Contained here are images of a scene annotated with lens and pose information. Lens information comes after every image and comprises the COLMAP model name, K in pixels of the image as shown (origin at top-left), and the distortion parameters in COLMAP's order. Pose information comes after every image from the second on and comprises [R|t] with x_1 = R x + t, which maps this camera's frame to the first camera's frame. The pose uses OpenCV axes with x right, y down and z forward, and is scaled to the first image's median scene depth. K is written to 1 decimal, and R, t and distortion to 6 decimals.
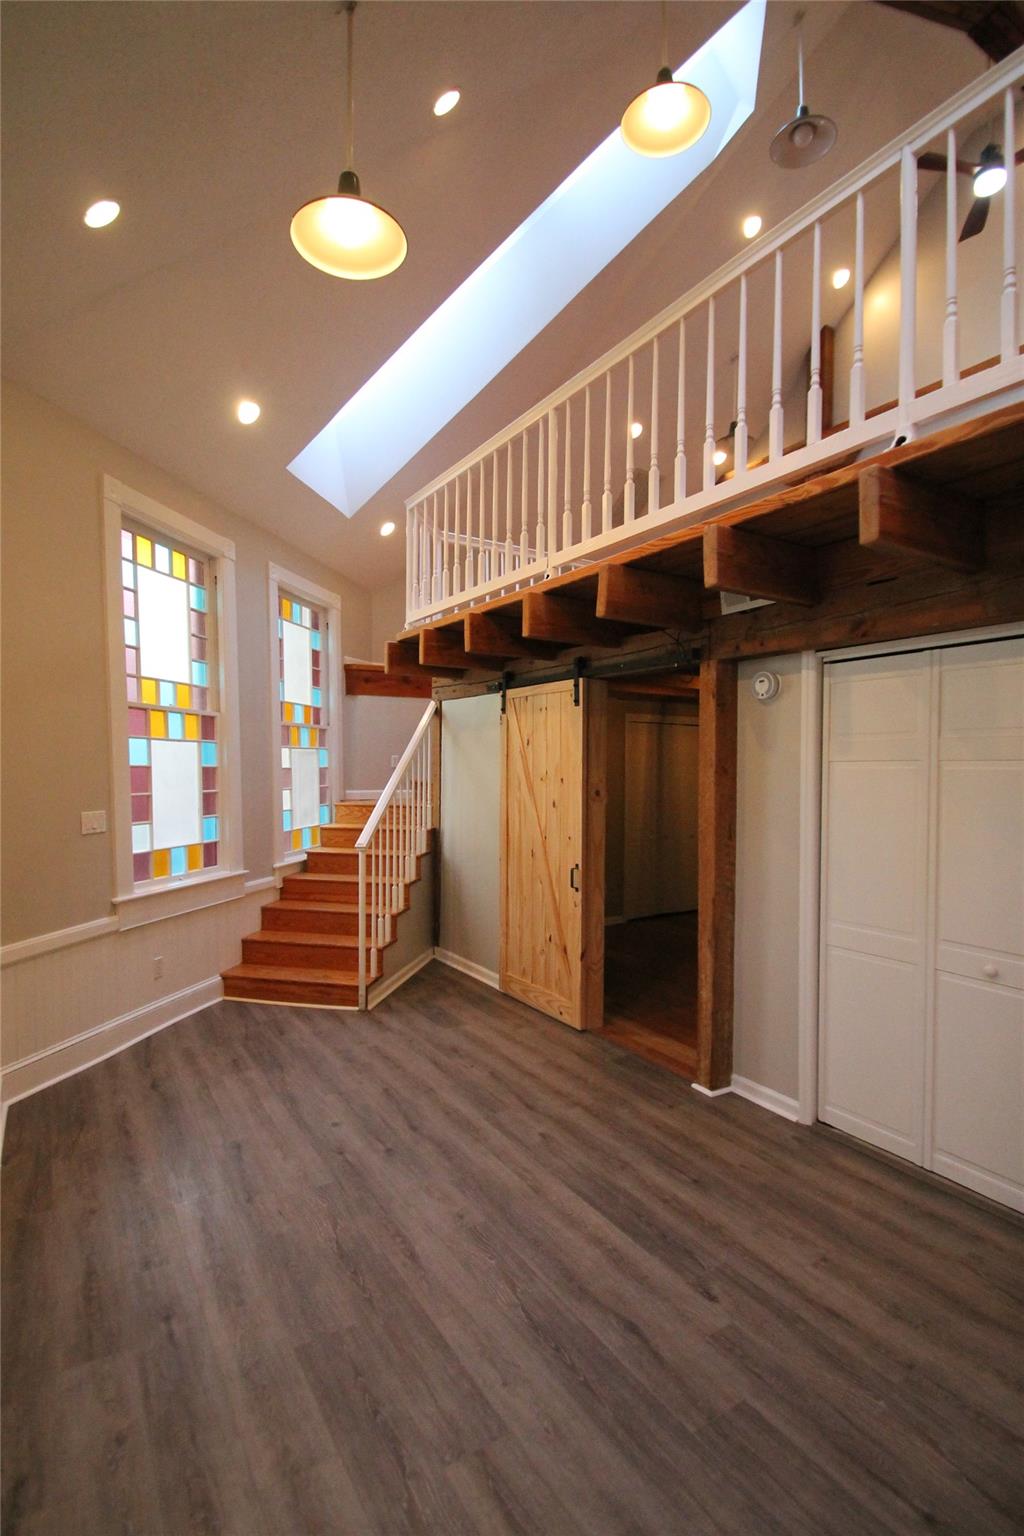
lens RADIAL K [[725.7, 0, 504.4], [0, 725.7, 778.5], [0, 0, 1]] dist [0.016398, -0.015734]
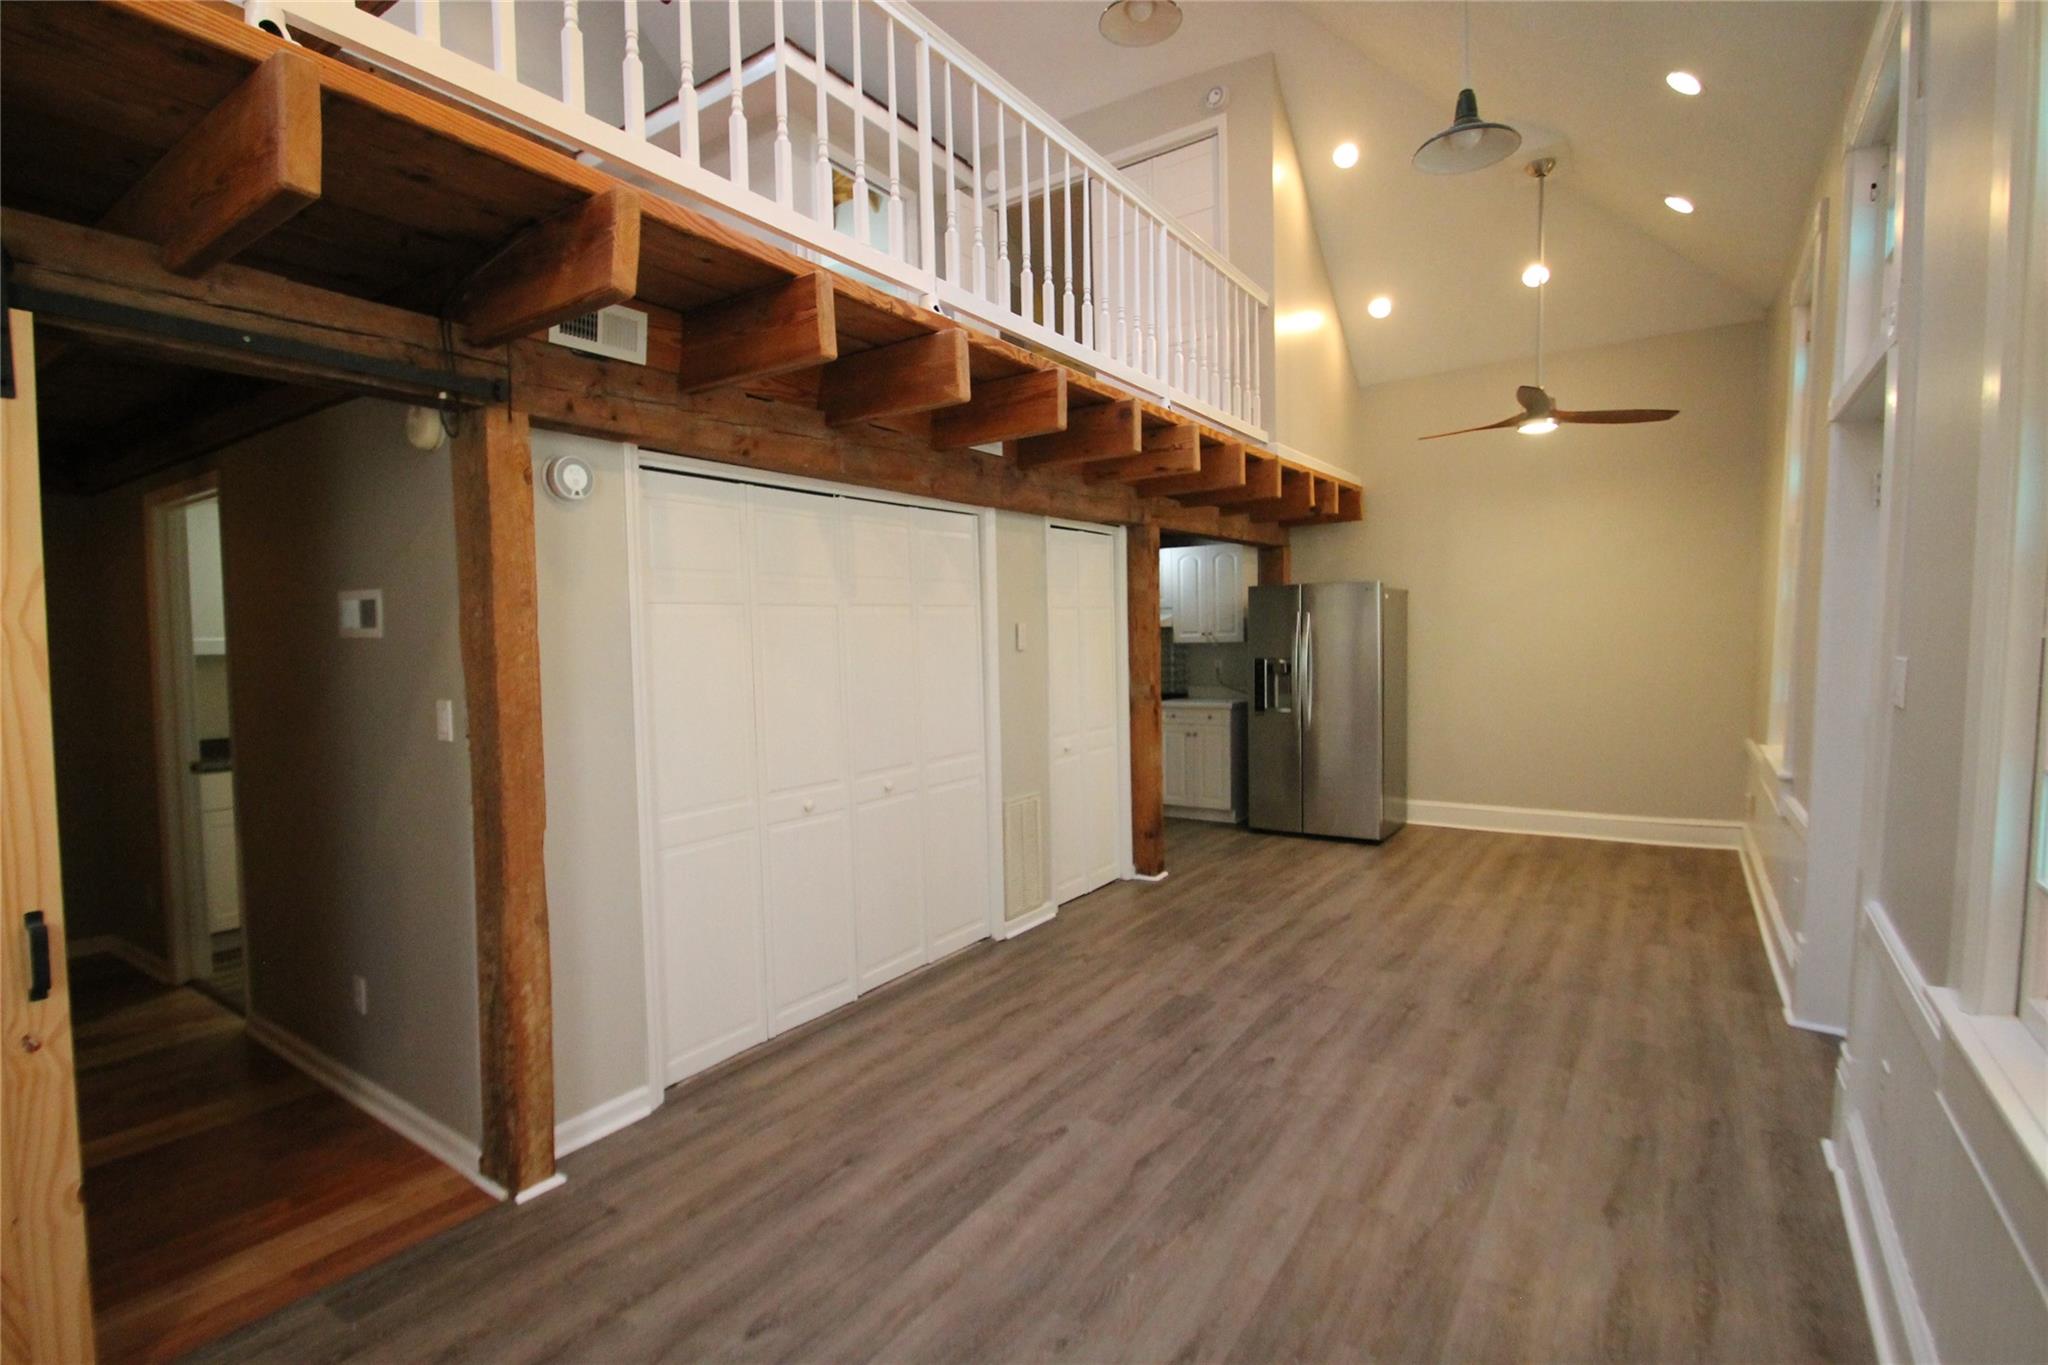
lens RADIAL K [[967.6, 0, 1004.8], [0, 967.6, 688.4], [0, 0, 1]] dist [0.016398, -0.015734]
pose [[-0.399884, -0.043091, 0.915552, -0.436479], [0.034384, 0.997486, 0.061965, 0.010718], [-0.915921, 0.056259, -0.397397, 0.778715]]
